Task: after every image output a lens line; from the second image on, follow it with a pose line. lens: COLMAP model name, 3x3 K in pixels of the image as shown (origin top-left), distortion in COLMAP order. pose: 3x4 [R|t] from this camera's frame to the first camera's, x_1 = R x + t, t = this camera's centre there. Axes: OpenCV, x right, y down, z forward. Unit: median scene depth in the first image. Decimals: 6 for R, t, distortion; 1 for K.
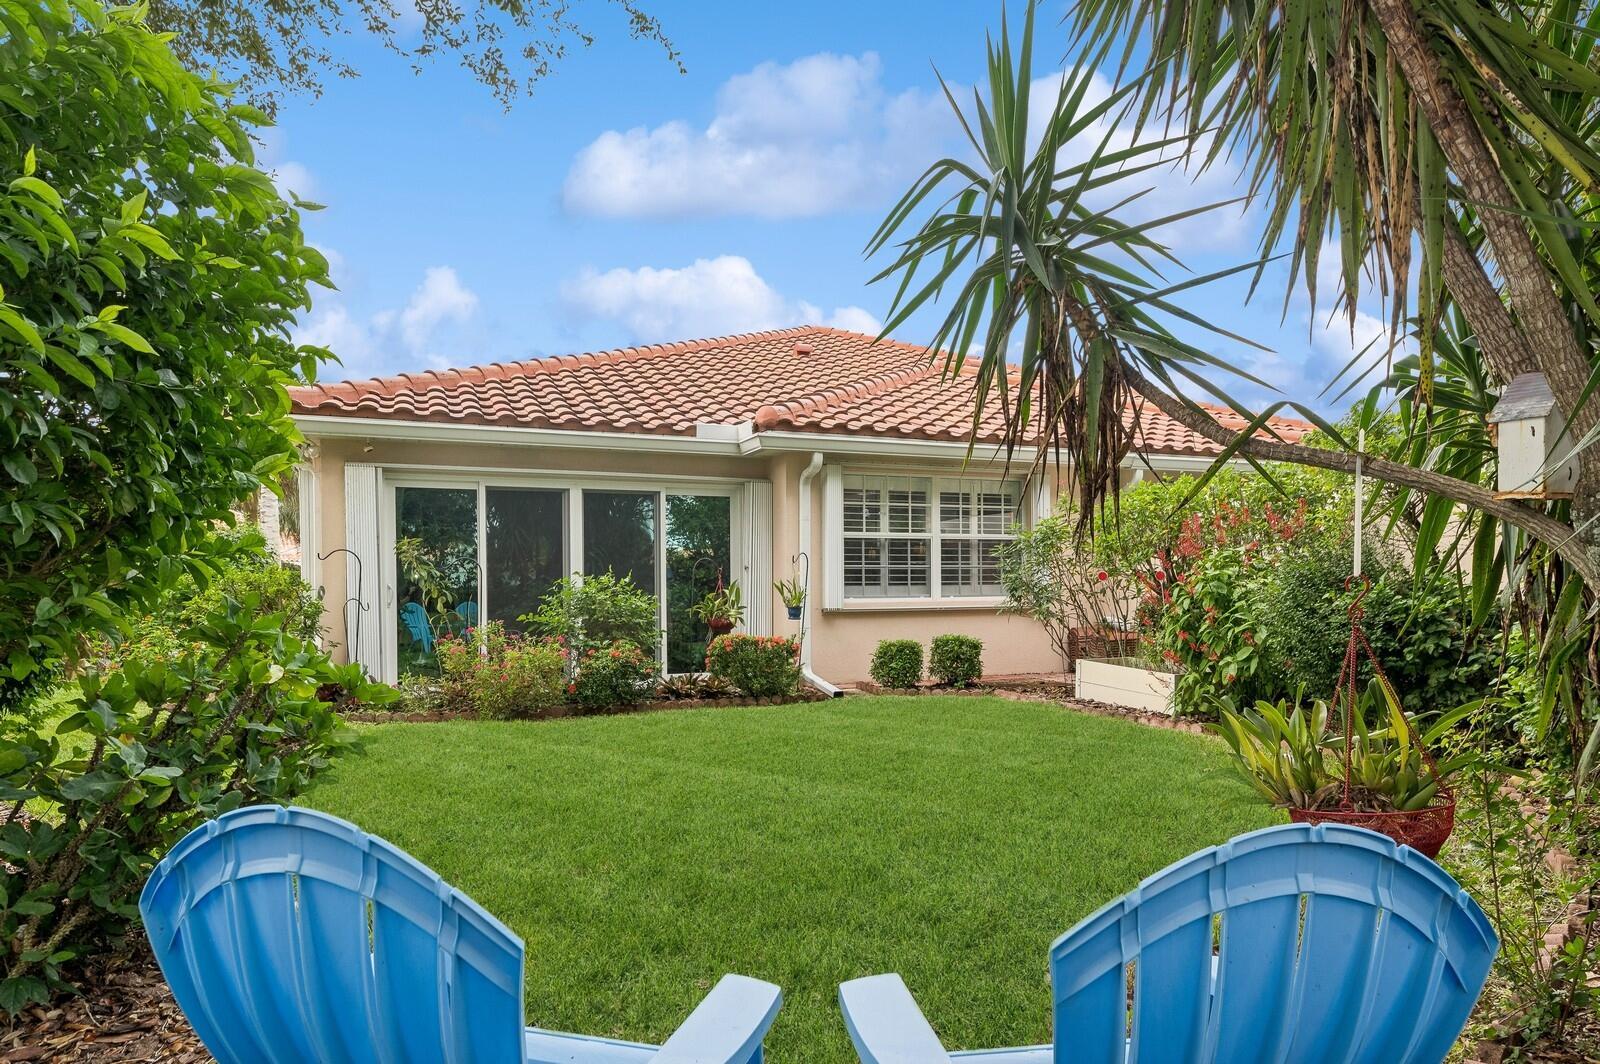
lens RADIAL K [[967.7, 0, 795.0], [0, 967.7, 603.3], [0, 0, 1]] dist [-0.001311, 0.000317]
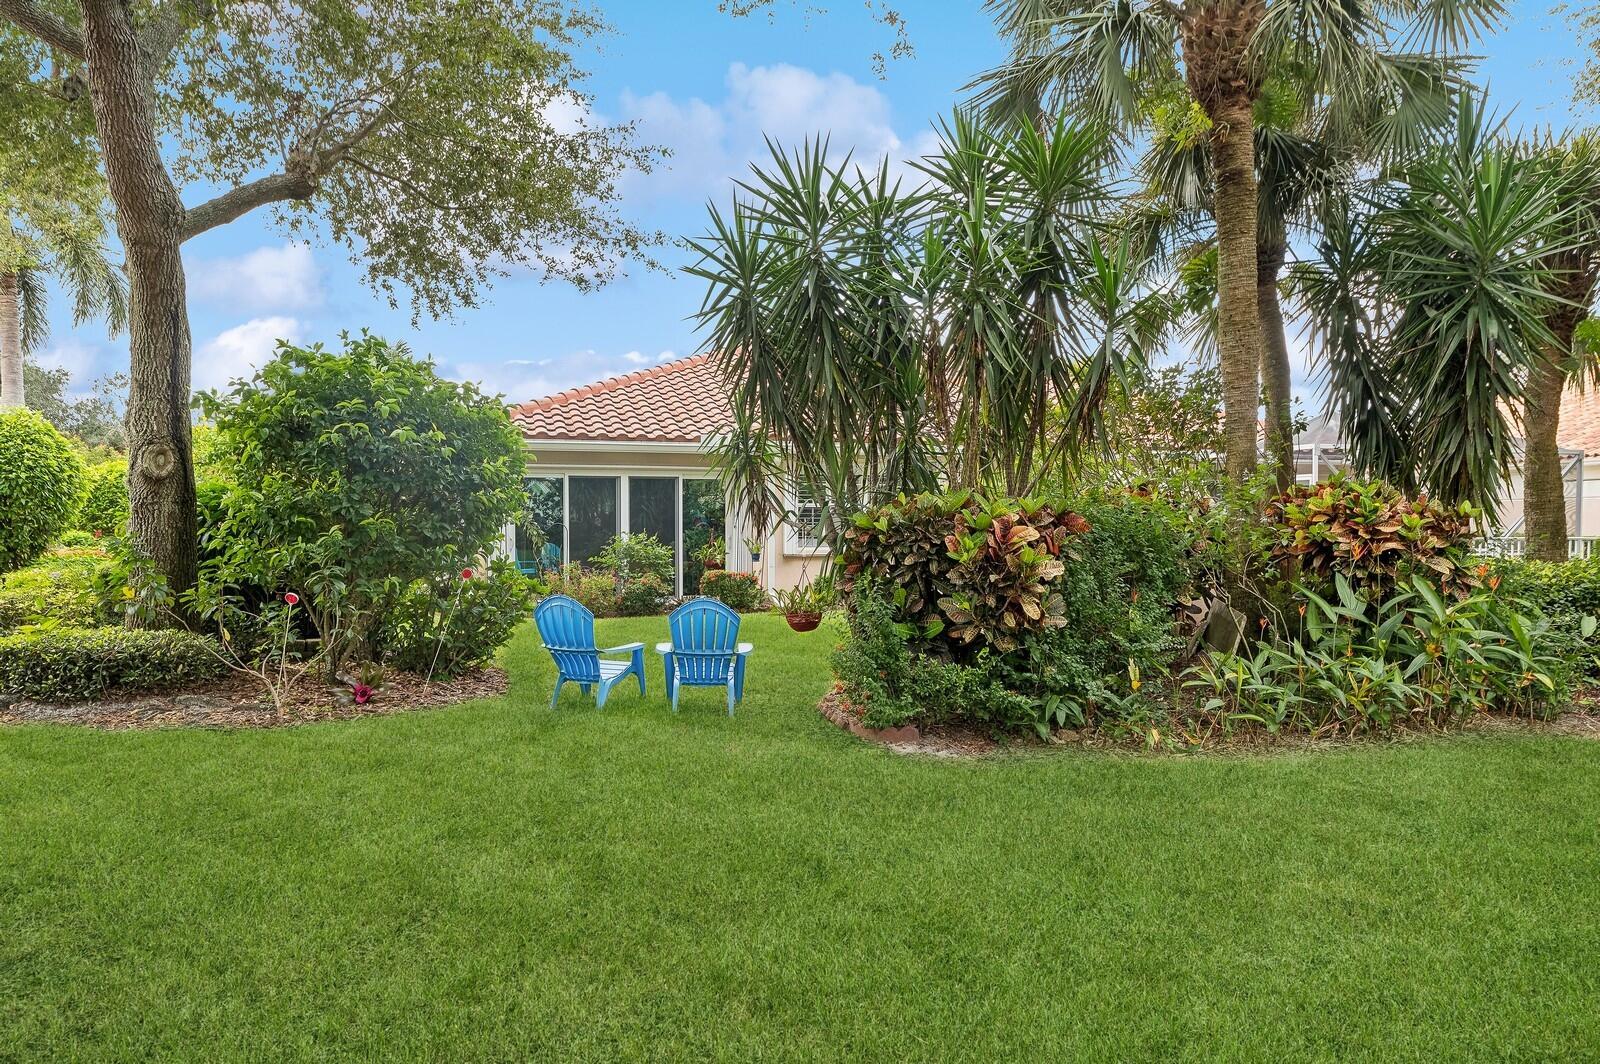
lens RADIAL K [[1132.9, 0, 800.0], [0, 1132.9, 531.8], [0, 0, 1]] dist [-0.004710, -0.000588]
pose [[0.996289, 0.004565, -0.085953, 0.235620], [-0.004960, 0.999978, -0.004388, -0.024970], [0.085931, 0.004798, 0.996290, -0.881807]]
